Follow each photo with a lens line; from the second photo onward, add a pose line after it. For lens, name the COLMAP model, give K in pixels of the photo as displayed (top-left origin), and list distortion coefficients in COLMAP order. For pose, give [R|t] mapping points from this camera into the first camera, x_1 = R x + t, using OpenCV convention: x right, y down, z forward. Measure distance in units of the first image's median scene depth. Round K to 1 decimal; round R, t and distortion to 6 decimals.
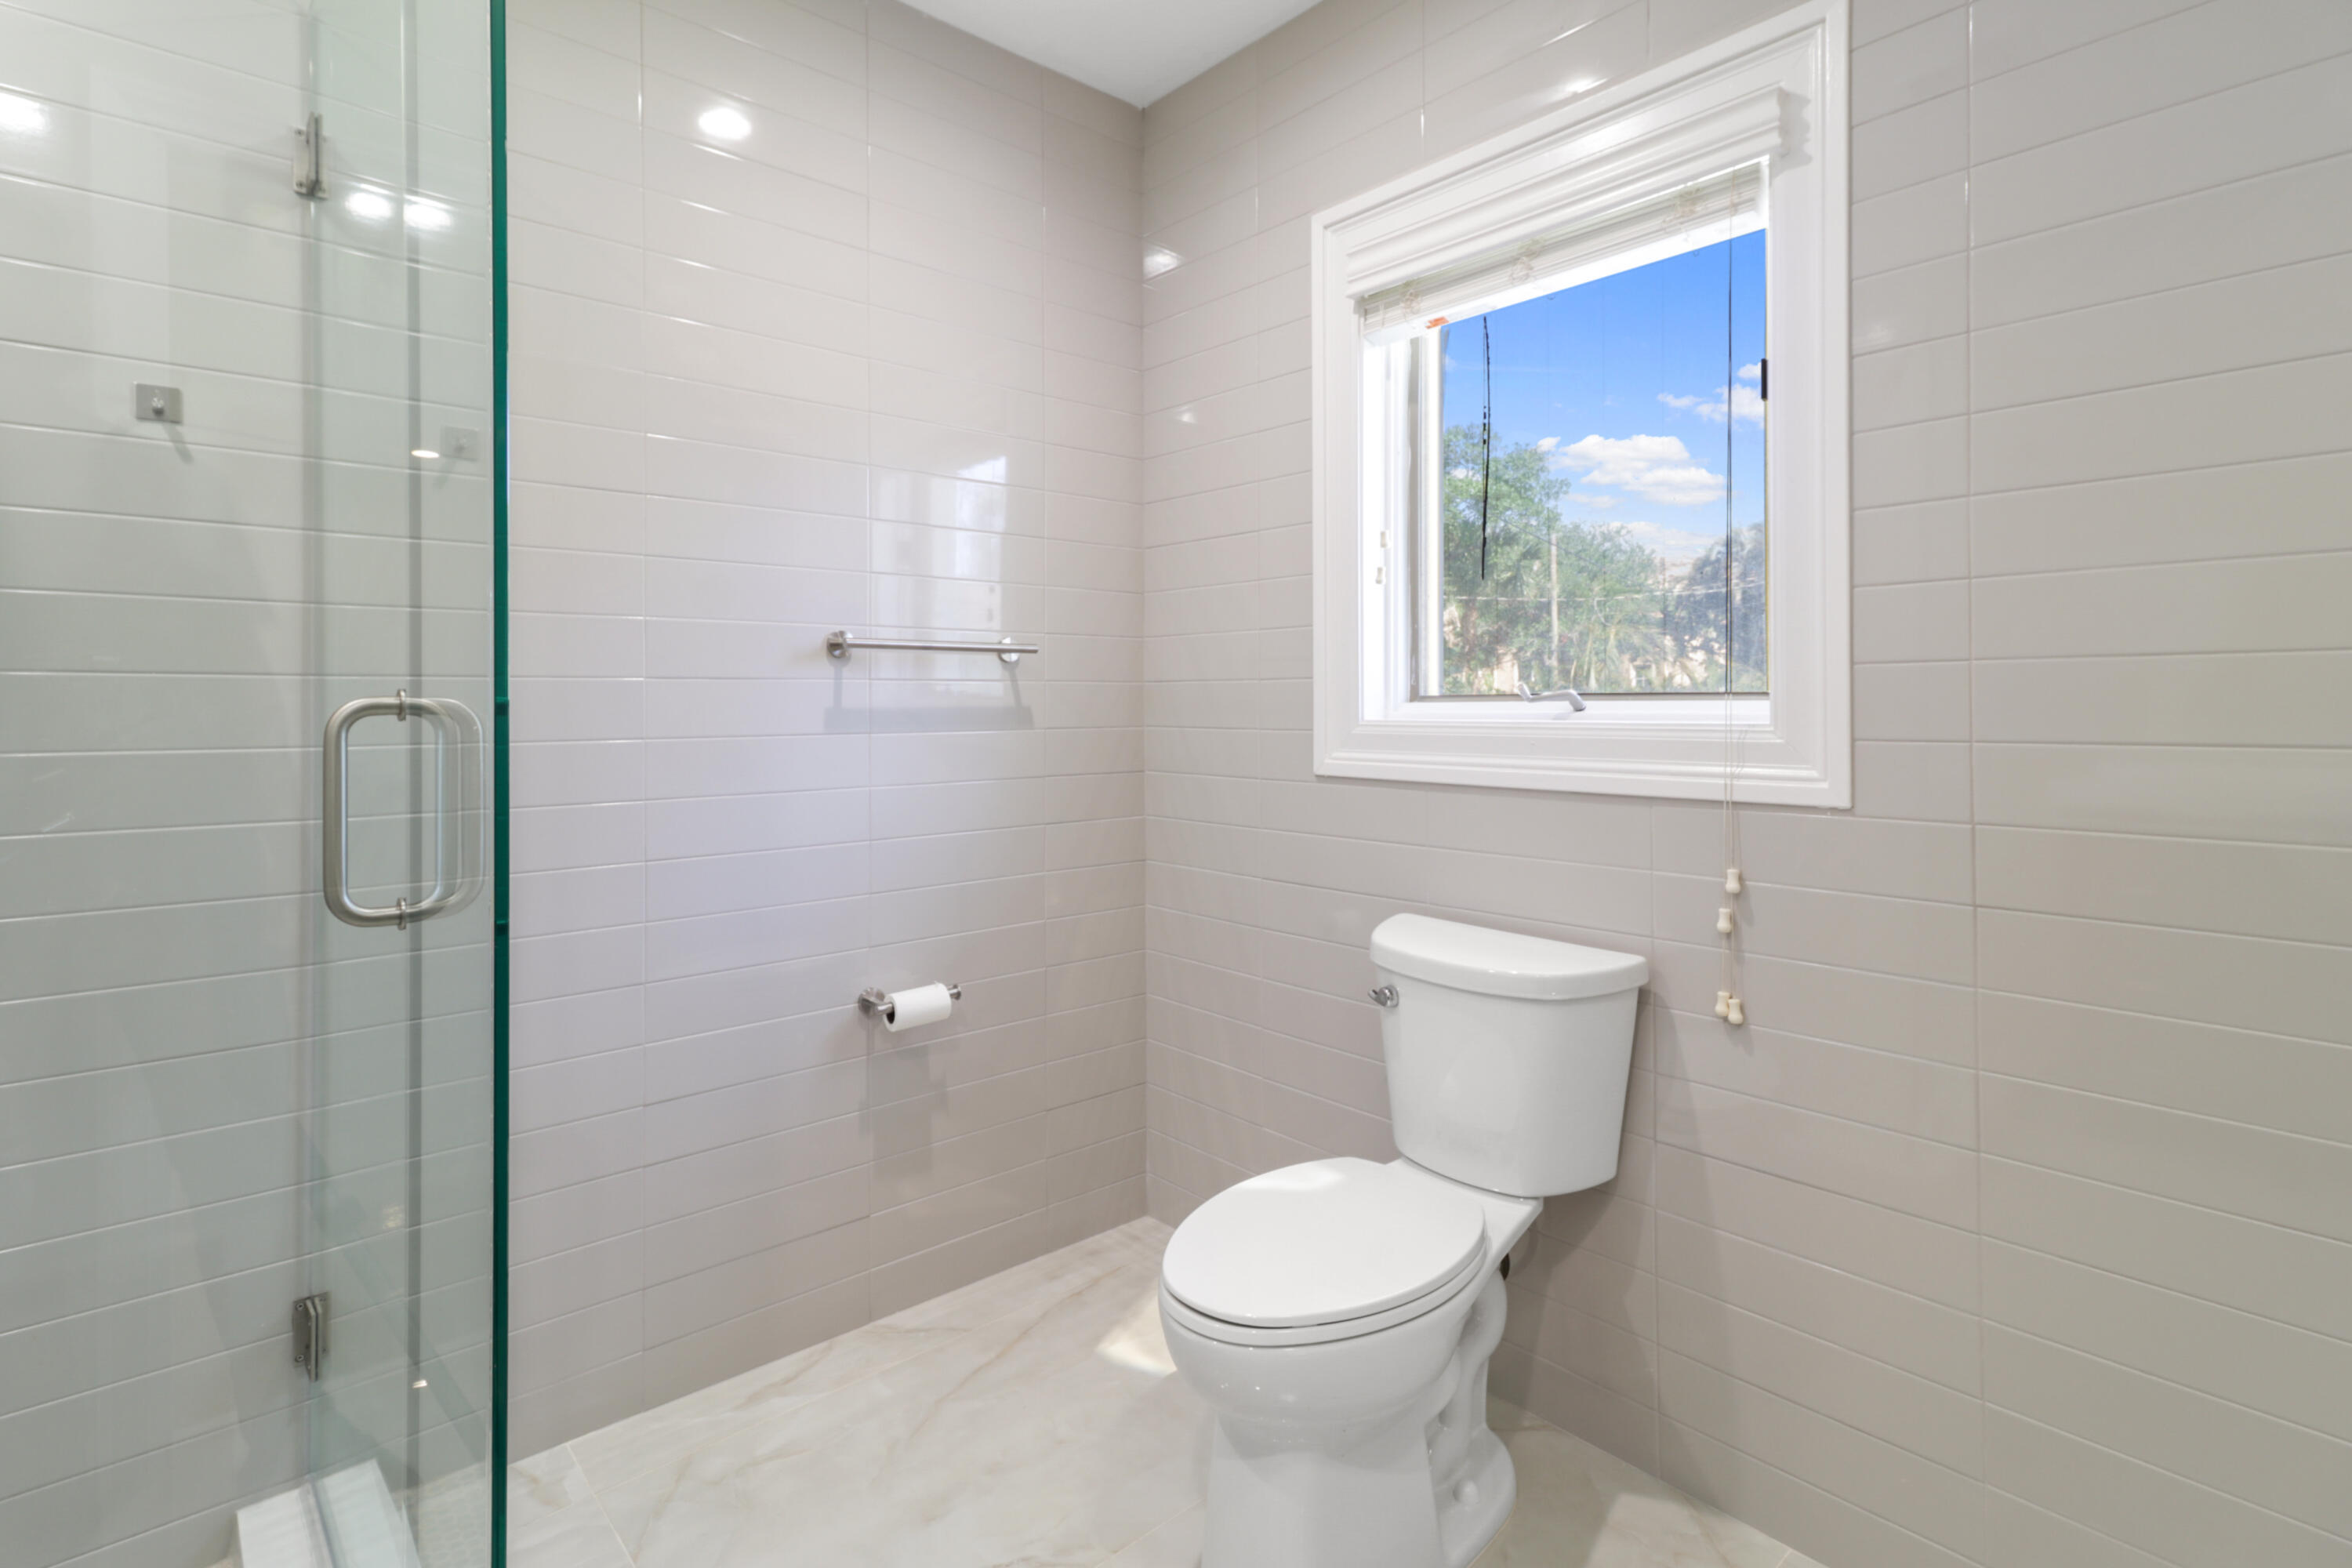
lens RADIAL K [[1131.4, 0, 1161.8], [0, 1131.4, 697.2], [0, 0, 1]] dist [0.003847, 0.001107]
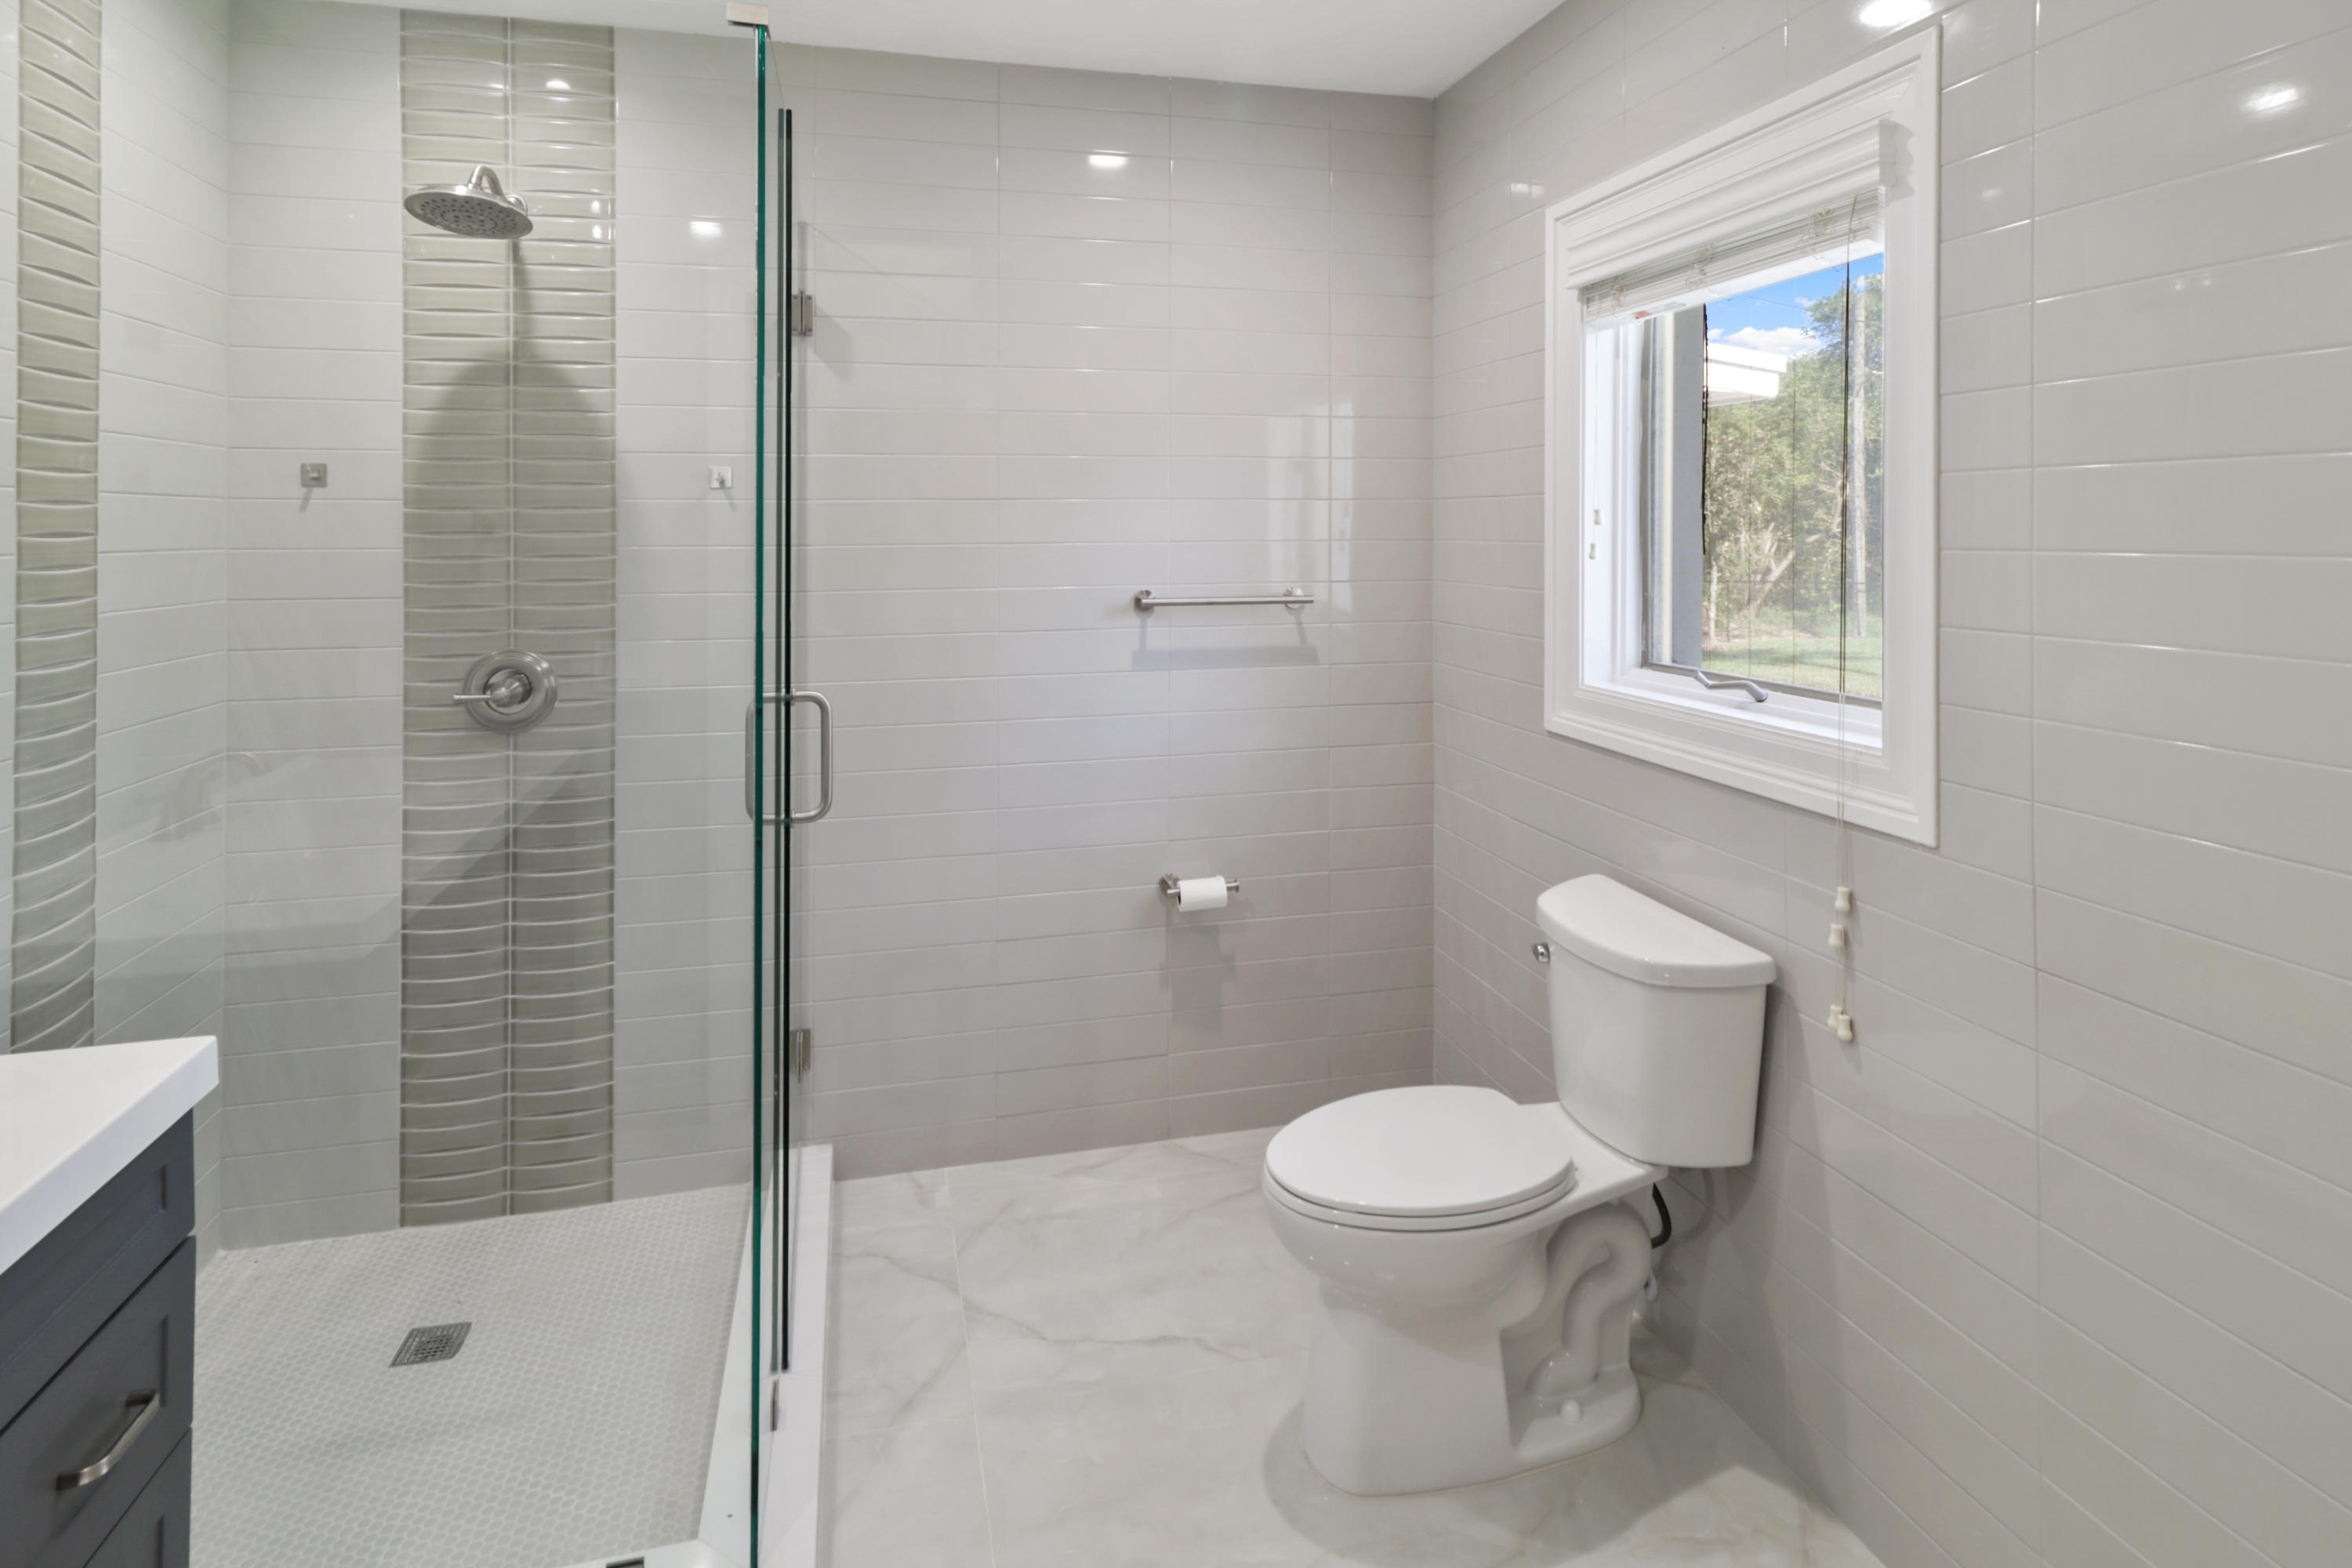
lens RADIAL K [[1177.6, 0, 1174.2], [0, 1177.6, 524.5], [0, 0, 1]] dist [-0.001165, 0.002552]
pose [[0.892583, 0.002964, -0.450873, 0.356943], [-0.002471, 0.999996, 0.001682, -0.140289], [0.450876, -0.000387, 0.892586, -0.172401]]
